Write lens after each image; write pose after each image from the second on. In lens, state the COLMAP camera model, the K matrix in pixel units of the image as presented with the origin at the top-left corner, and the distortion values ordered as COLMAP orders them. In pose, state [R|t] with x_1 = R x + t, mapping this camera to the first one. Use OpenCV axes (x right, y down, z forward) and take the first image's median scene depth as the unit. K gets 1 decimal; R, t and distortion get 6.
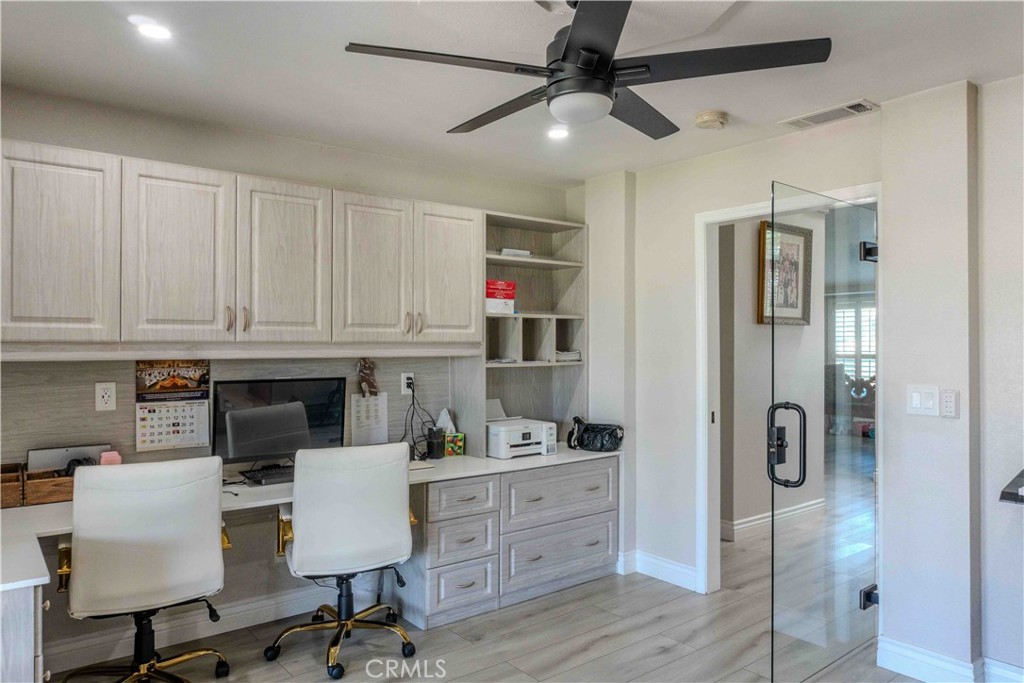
lens RADIAL K [[680.6, 0, 513.5], [0, 680.6, 341.3], [0, 0, 1]] dist [-0.004754, -0.007493]
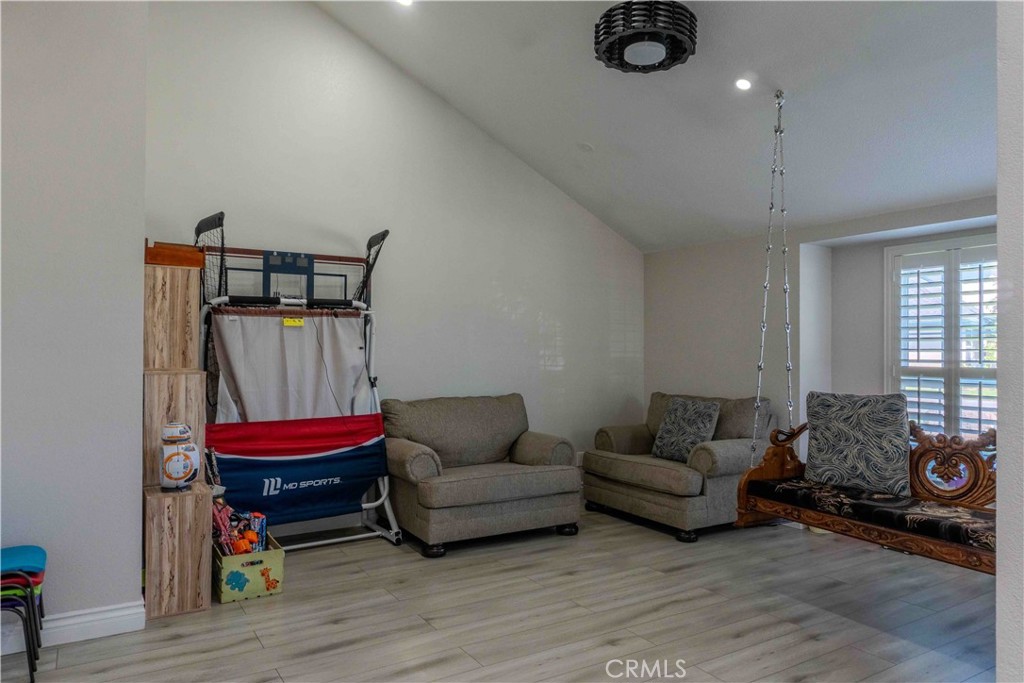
lens RADIAL K [[680.6, 0, 510.3], [0, 680.6, 342.4], [0, 0, 1]] dist [-0.004754, -0.007493]
pose [[0.992342, 0.011733, -0.122964, 0.291651], [-0.012045, 0.999926, -0.001798, 0.006662], [0.122934, 0.003265, 0.992409, 0.556307]]
